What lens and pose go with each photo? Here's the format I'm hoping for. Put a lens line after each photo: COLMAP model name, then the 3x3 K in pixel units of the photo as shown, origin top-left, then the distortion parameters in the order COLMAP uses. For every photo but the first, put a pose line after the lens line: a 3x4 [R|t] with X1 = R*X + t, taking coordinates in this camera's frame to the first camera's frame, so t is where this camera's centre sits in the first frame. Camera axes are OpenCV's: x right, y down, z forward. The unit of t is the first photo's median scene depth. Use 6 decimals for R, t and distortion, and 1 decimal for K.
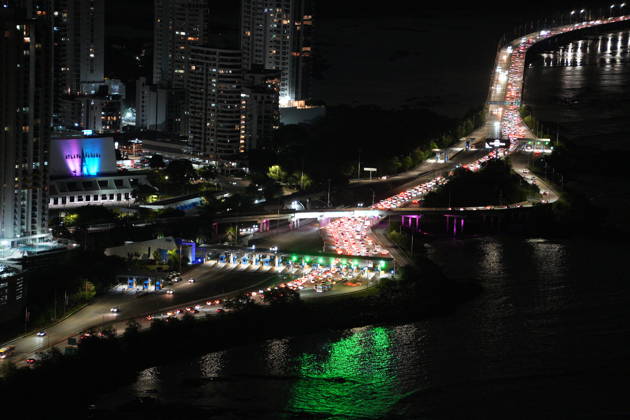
lens RADIAL K [[634.8, 0, 315.0], [0, 634.8, 210.0], [0, 0, 1]] dist [0.124397, -0.000327]
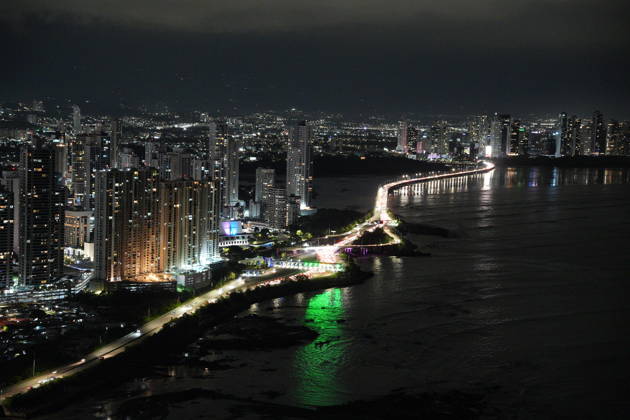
lens RADIAL K [[634.8, 0, 315.0], [0, 634.8, 210.0], [0, 0, 1]] dist [0.124397, -0.000327]
pose [[0.999962, -0.006571, 0.005748, -0.008415], [0.006885, 0.998380, -0.056489, -0.001759], [-0.005367, 0.056526, 0.998387, -1.764695]]
